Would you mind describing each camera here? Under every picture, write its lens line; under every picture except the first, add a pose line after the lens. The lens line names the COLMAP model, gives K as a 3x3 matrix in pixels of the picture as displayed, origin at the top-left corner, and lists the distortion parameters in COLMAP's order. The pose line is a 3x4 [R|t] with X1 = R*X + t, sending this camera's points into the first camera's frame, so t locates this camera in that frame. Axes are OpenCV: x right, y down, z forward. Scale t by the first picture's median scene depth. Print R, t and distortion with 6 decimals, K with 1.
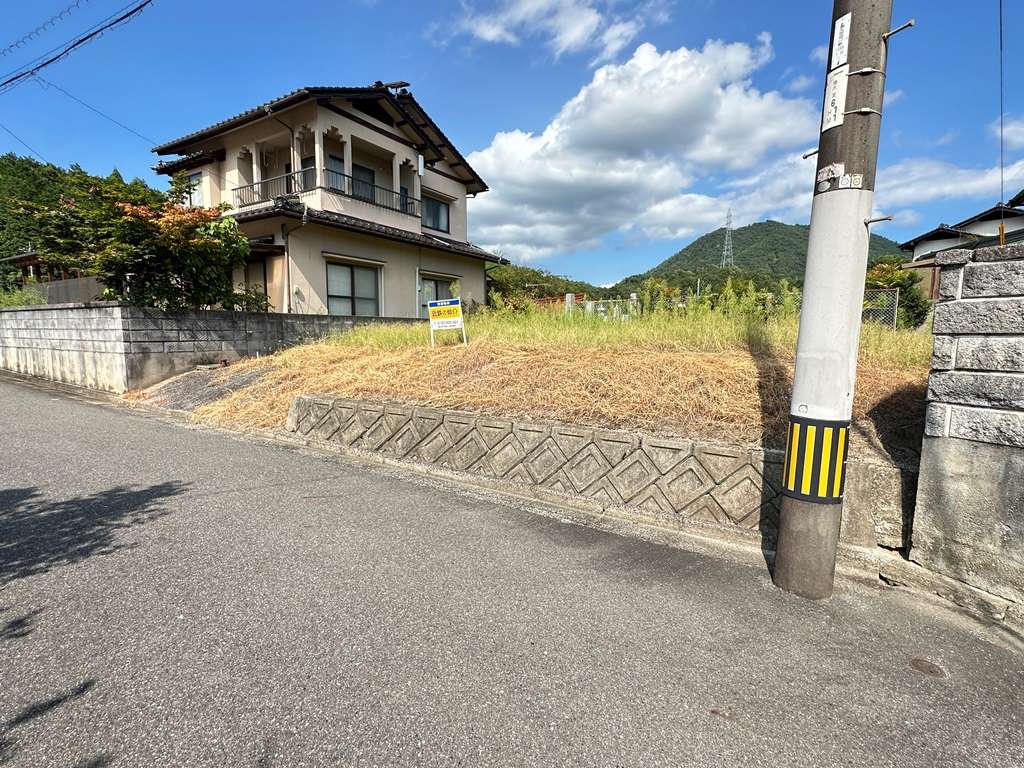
lens RADIAL K [[480.4, 0, 512.0], [0, 480.4, 384.0], [0, 0, 1]] dist [-0.008082, 0.000841]
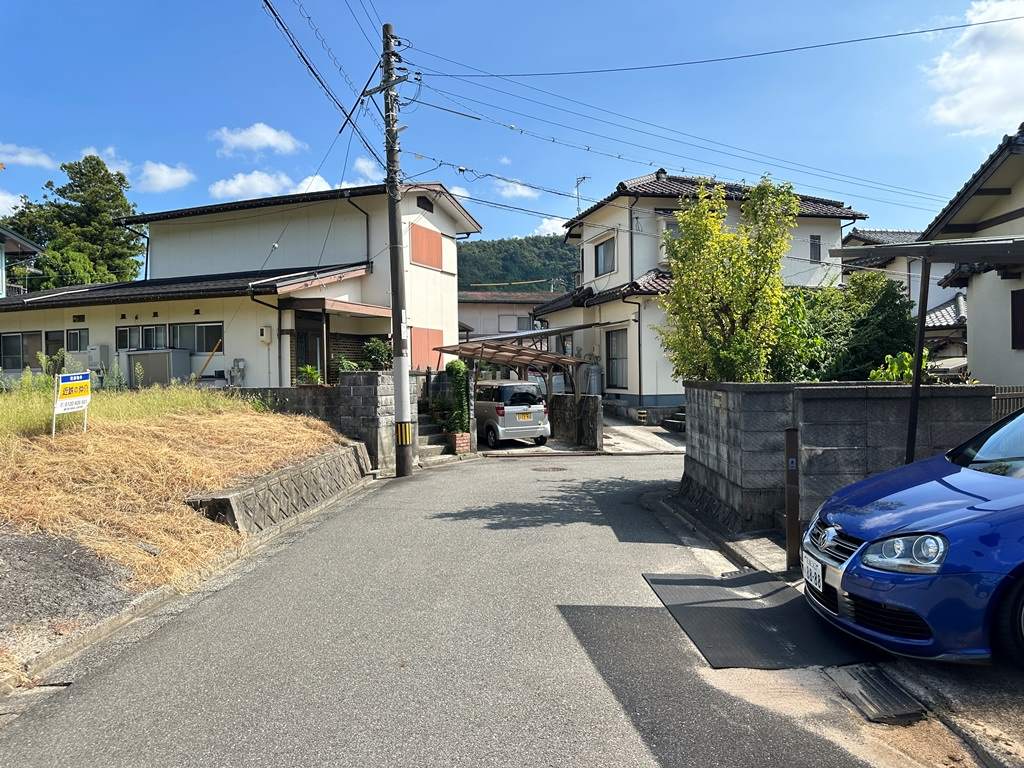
lens RADIAL K [[720.2, 0, 512.0], [0, 720.2, 384.0], [0, 0, 1]] dist [0.004652, -0.000243]
pose [[-0.471035, -0.014268, 0.881999, -1.124699], [0.108099, 0.991399, 0.073768, -0.130251], [-0.875466, 0.130090, -0.465442, 0.723408]]
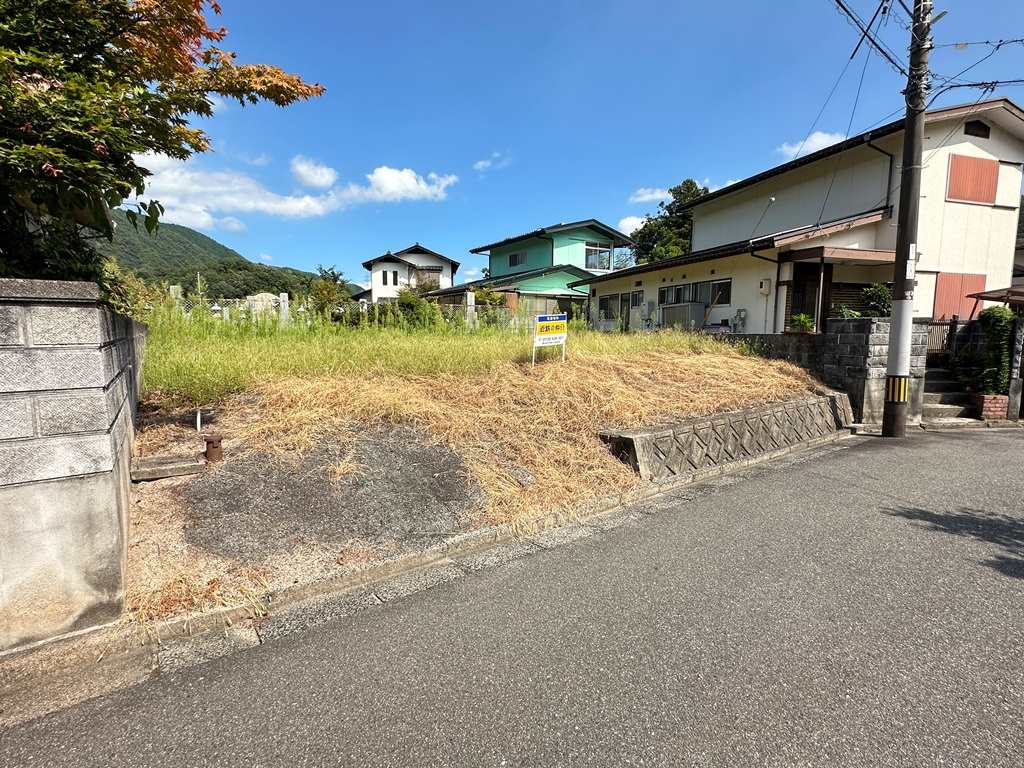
lens RADIAL K [[482.2, 0, 512.0], [0, 482.2, 384.0], [0, 0, 1]] dist [-0.001985, -0.001061]
pose [[0.384790, -0.110473, 0.916369, -0.809865], [0.101939, 0.991824, 0.076765, -0.094269], [-0.917358, 0.063876, 0.392906, 0.555392]]
